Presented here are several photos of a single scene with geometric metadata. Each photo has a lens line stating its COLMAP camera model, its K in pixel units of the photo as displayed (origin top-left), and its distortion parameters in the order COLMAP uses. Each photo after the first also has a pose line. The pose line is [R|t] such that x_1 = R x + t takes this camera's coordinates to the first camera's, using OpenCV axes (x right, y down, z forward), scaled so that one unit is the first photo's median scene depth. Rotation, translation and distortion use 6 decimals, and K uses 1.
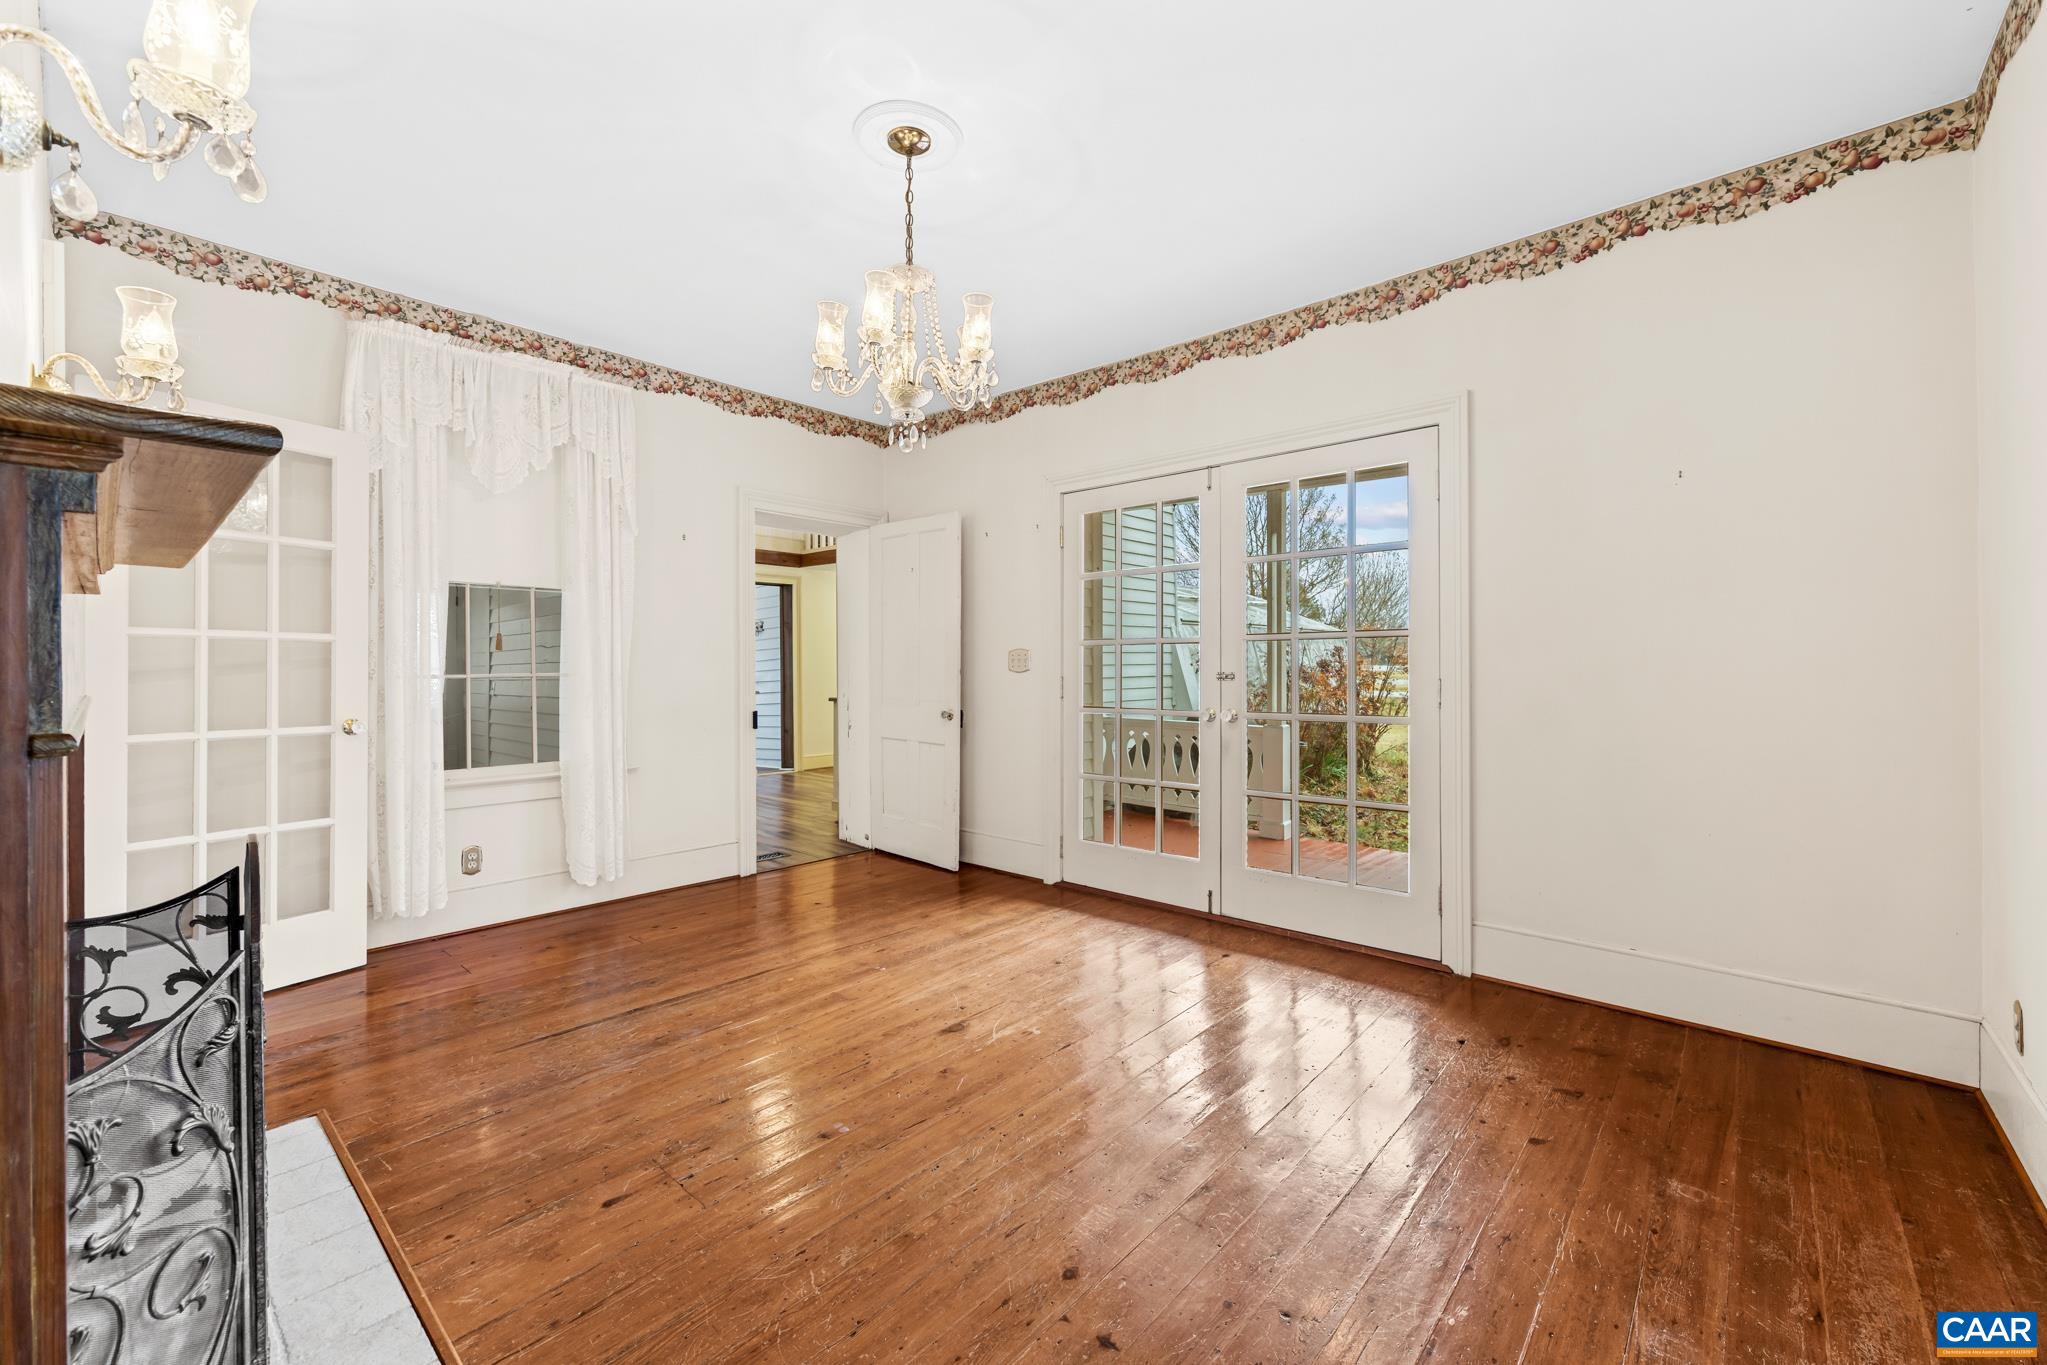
lens RADIAL K [[818.0, 0, 1023.7], [0, 818.0, 670.1], [0, 0, 1]] dist [-0.000640, -0.001775]
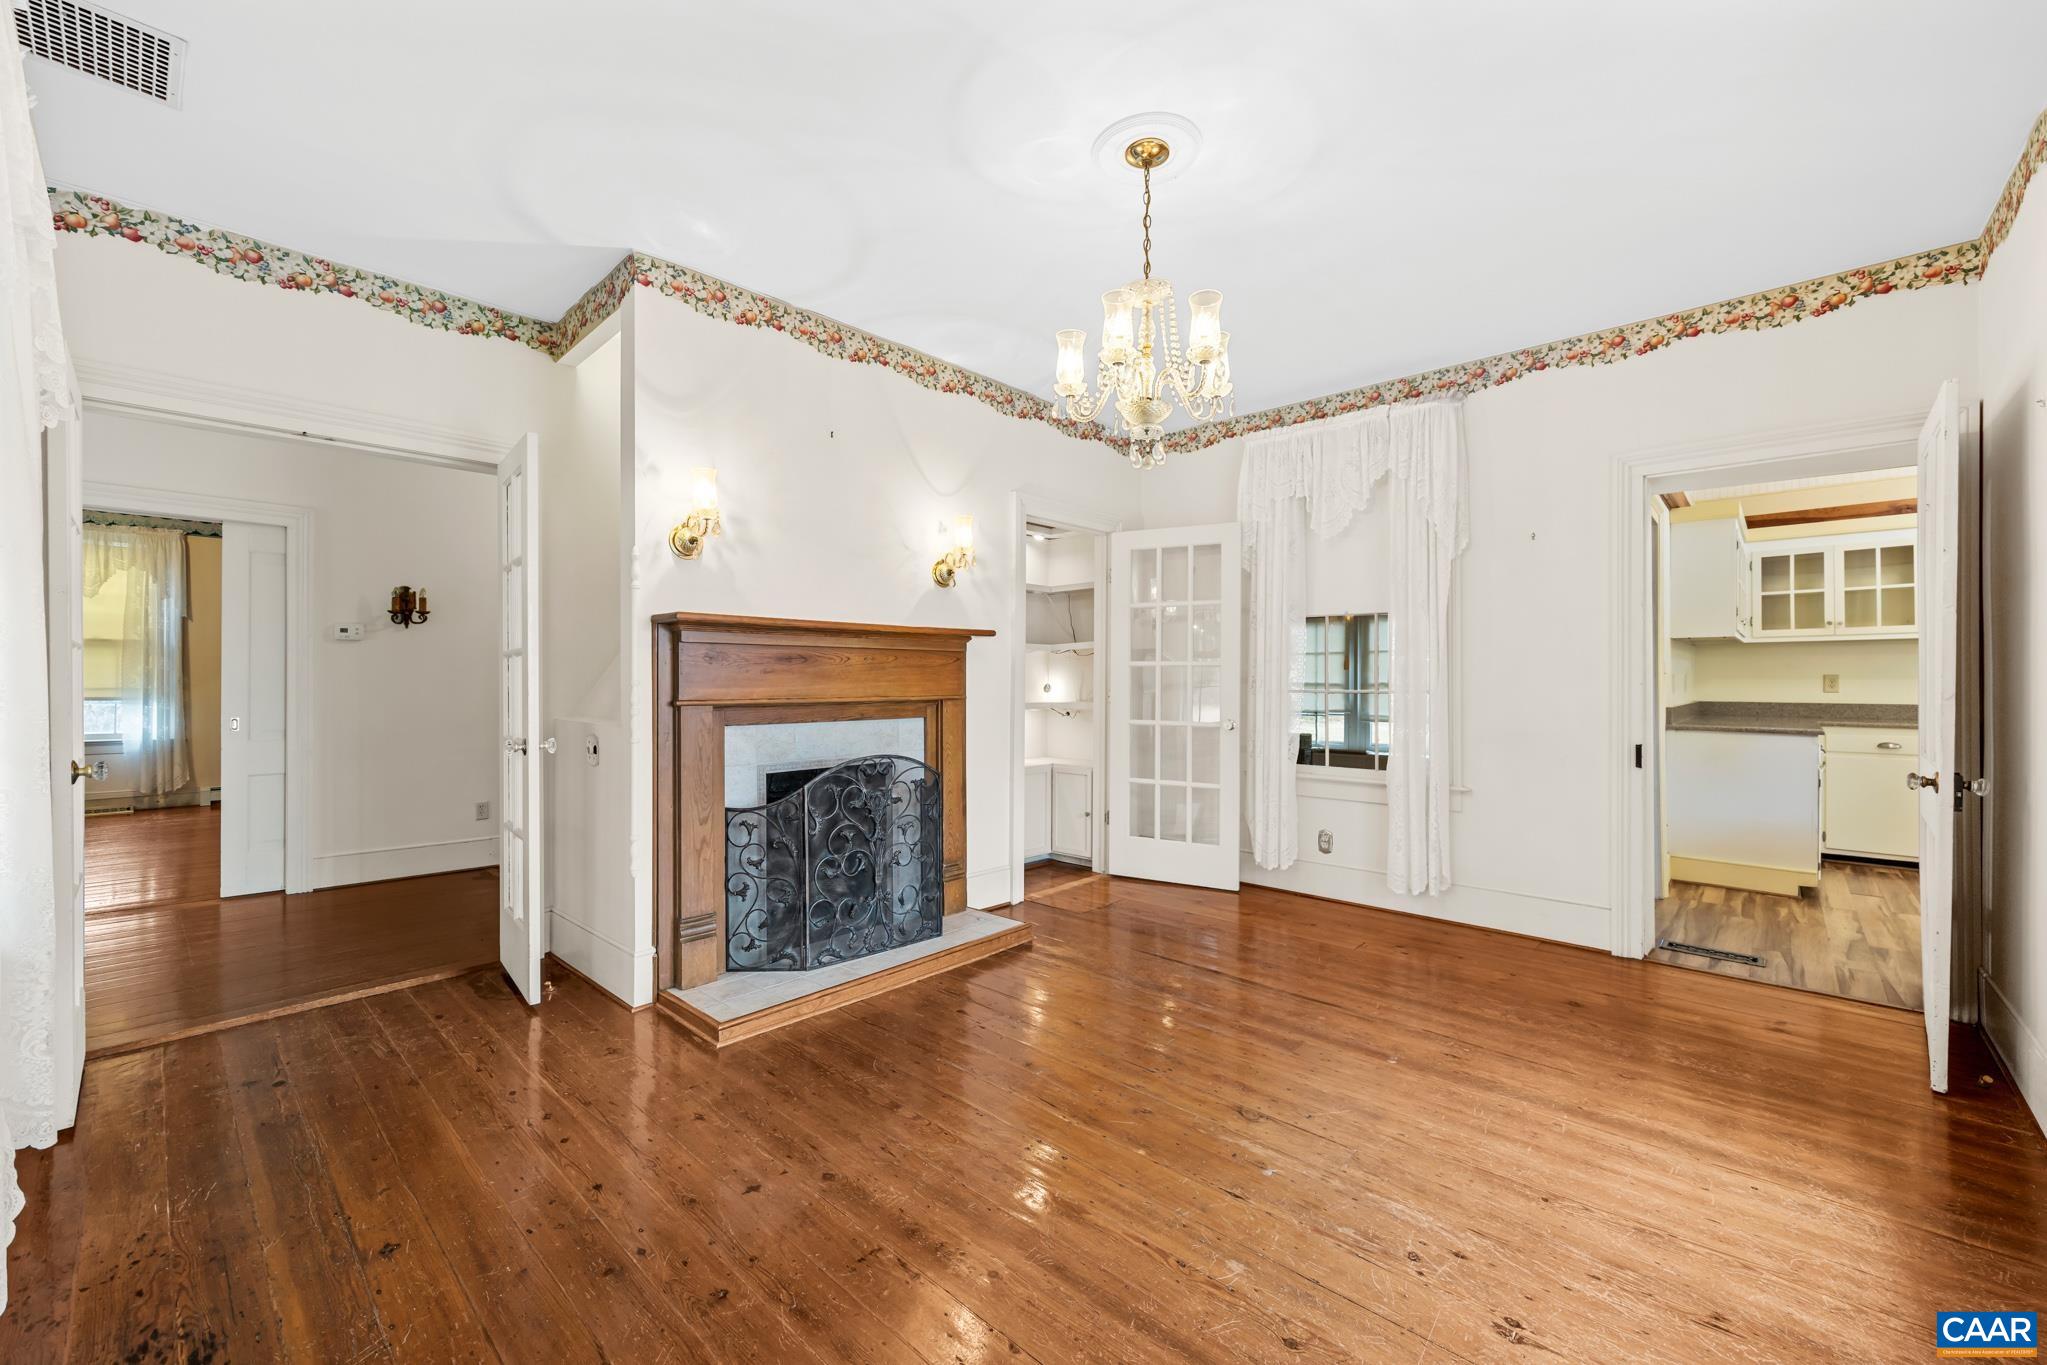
lens RADIAL K [[818.0, 0, 1023.8], [0, 818.0, 681.8], [0, 0, 1]] dist [-0.000640, -0.001775]
pose [[-0.020125, 0.001627, -0.999796, 0.567504], [-0.007219, 0.999972, 0.001773, -0.005615], [0.999771, 0.007253, -0.020113, 0.581263]]
